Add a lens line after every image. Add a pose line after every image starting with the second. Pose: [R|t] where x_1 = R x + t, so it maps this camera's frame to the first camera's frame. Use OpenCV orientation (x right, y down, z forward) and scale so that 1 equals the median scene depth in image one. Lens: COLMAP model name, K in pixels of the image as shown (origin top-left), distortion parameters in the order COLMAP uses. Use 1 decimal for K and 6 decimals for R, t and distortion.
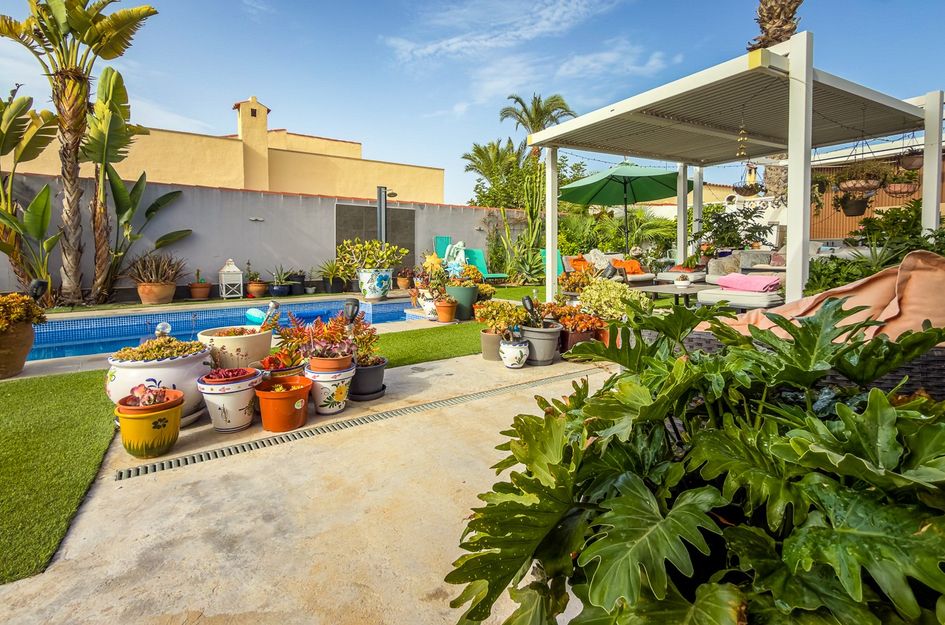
lens RADIAL K [[461.3, 0, 489.5], [0, 461.3, 264.3], [0, 0, 1]] dist [-0.003710, 0.001521]
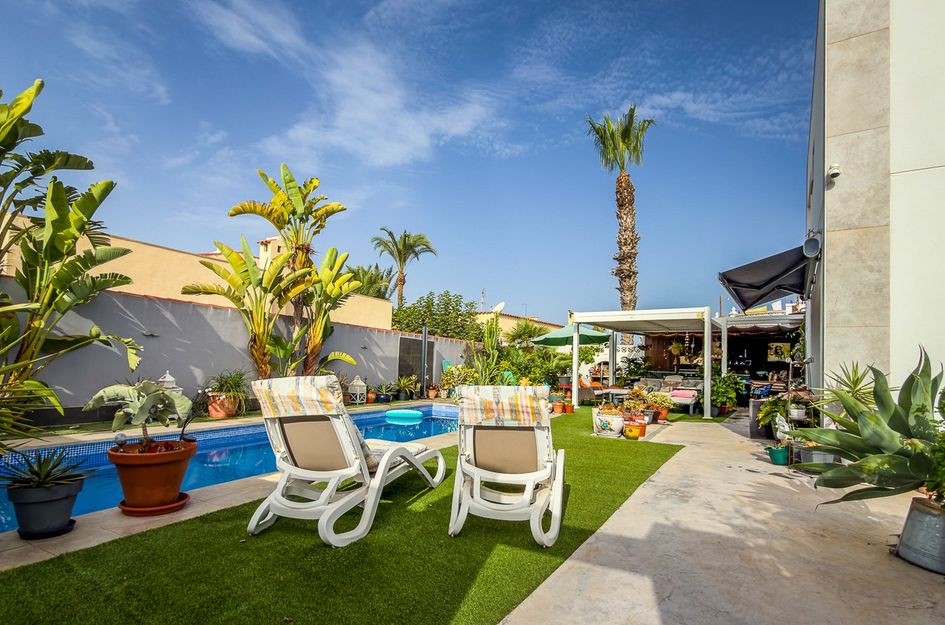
lens RADIAL K [[461.3, 0, 490.3], [0, 461.3, 326.9], [0, 0, 1]] dist [-0.003710, 0.001521]
pose [[0.895340, 0.071521, 0.439603, -0.690144], [-0.023610, 0.993256, -0.113511, -0.006963], [-0.444757, 0.091252, 0.890991, -0.370514]]
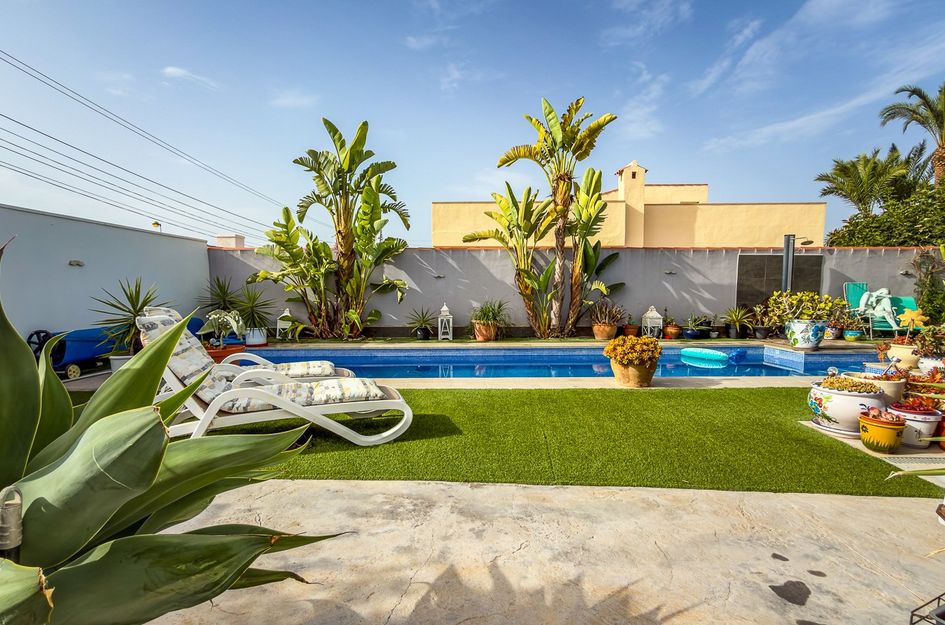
lens RADIAL K [[461.3, 0, 452.6], [0, 461.3, 314.6], [0, 0, 1]] dist [-0.003710, 0.001521]
pose [[0.786037, 0.035158, -0.617179, -0.185421], [-0.016583, 0.999221, 0.035802, -0.019202], [0.617957, -0.017907, 0.786008, -0.236674]]
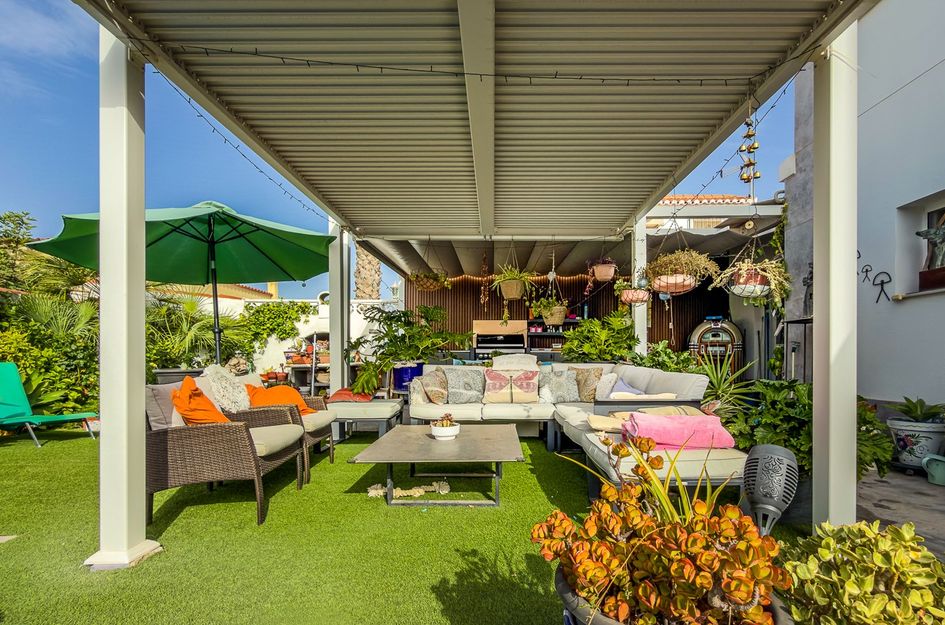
lens RADIAL K [[461.3, 0, 484.8], [0, 461.3, 361.2], [0, 0, 1]] dist [-0.003710, 0.001521]
pose [[0.513097, 0.004768, 0.858317, -0.007035], [0.023908, 0.999517, -0.019844, -0.015914], [-0.857998, 0.030703, 0.512735, 0.419534]]
